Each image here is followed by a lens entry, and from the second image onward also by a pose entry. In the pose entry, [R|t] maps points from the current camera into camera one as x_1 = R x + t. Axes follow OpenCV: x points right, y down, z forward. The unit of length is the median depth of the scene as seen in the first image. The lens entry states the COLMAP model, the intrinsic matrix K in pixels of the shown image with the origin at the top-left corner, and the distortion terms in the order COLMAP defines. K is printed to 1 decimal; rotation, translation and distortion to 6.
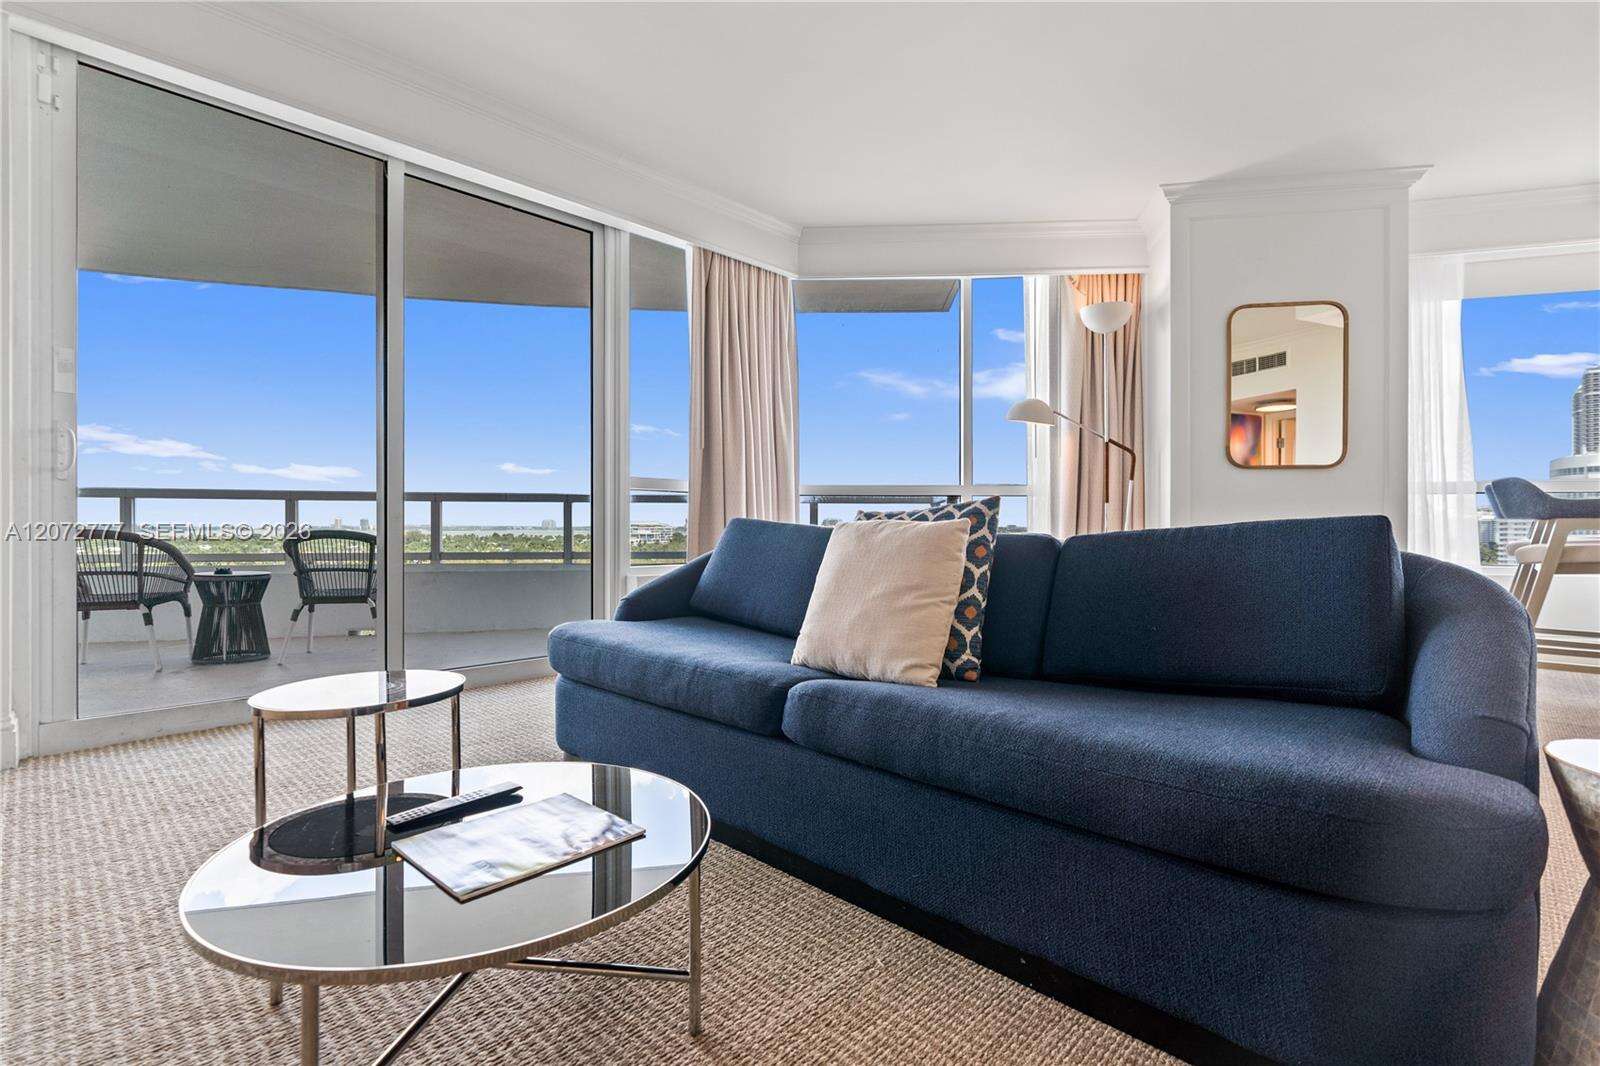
lens RADIAL K [[736.2, 0, 795.9], [0, 736.2, 528.6], [0, 0, 1]] dist [-0.003256, 0.000930]
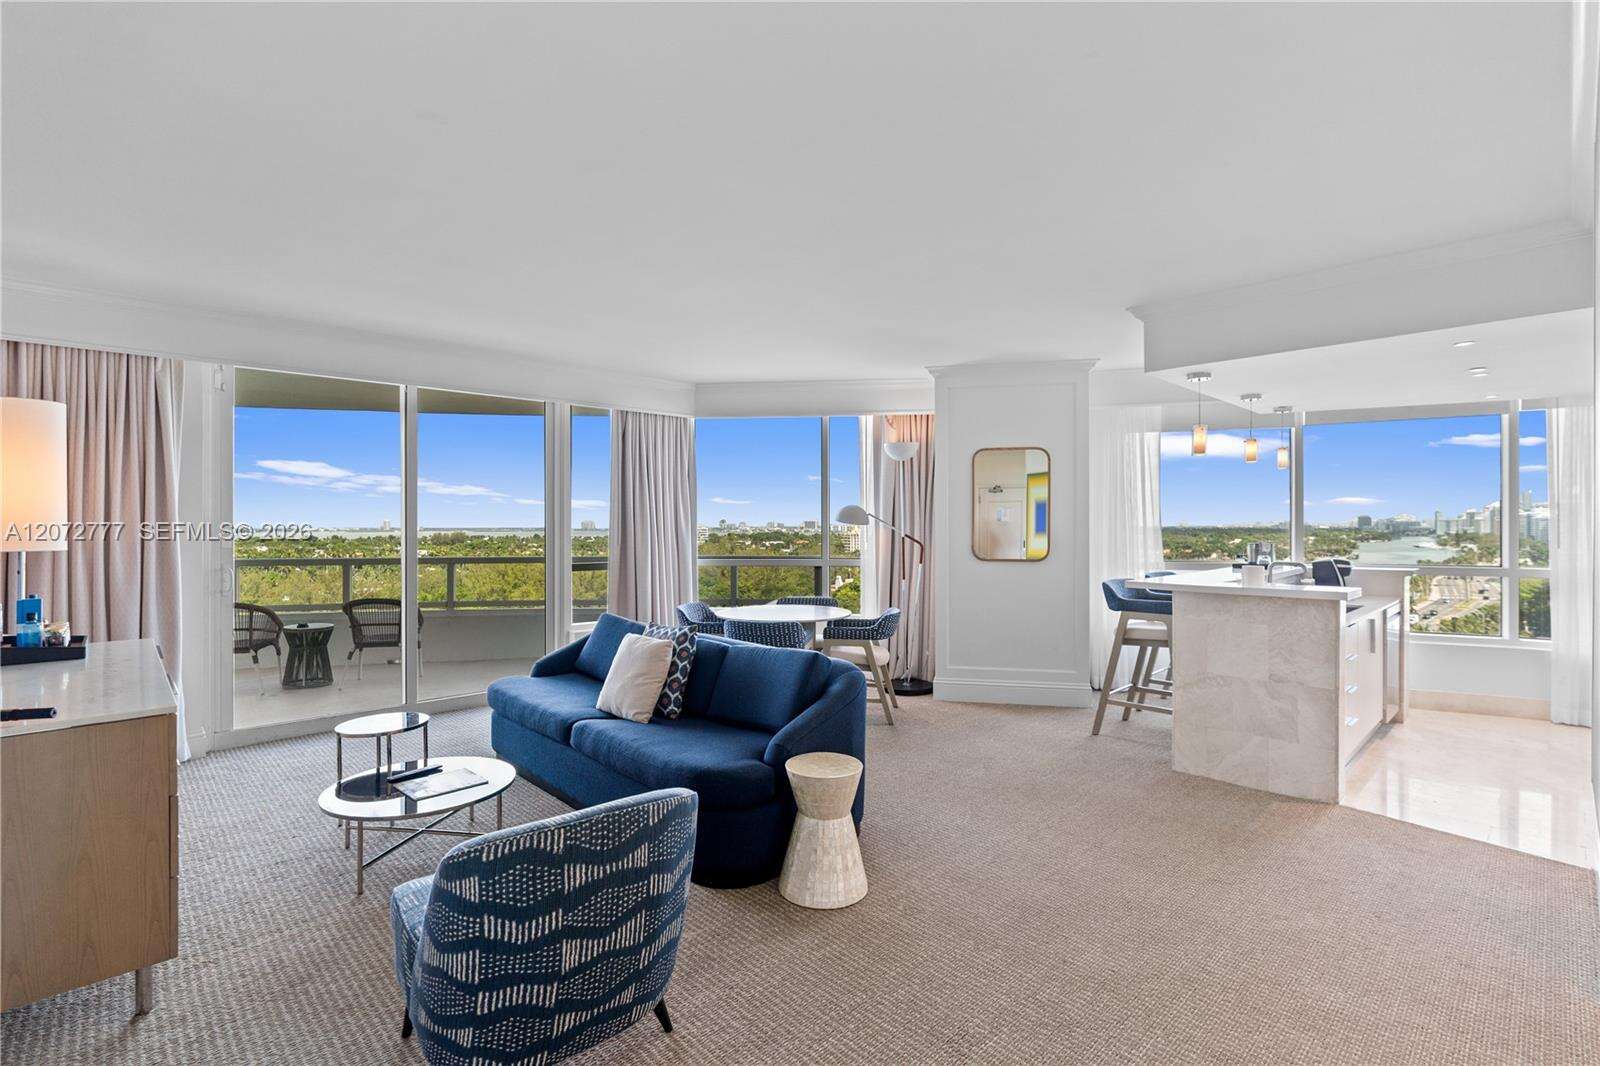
lens RADIAL K [[734.1, 0, 800.4], [0, 734.1, 522.8], [0, 0, 1]] dist [-0.001675, 0.000264]
pose [[0.999050, -0.003513, -0.043429, 0.412381], [0.003233, 0.999974, -0.006508, -0.197158], [0.043451, 0.006362, 0.999035, -0.625064]]
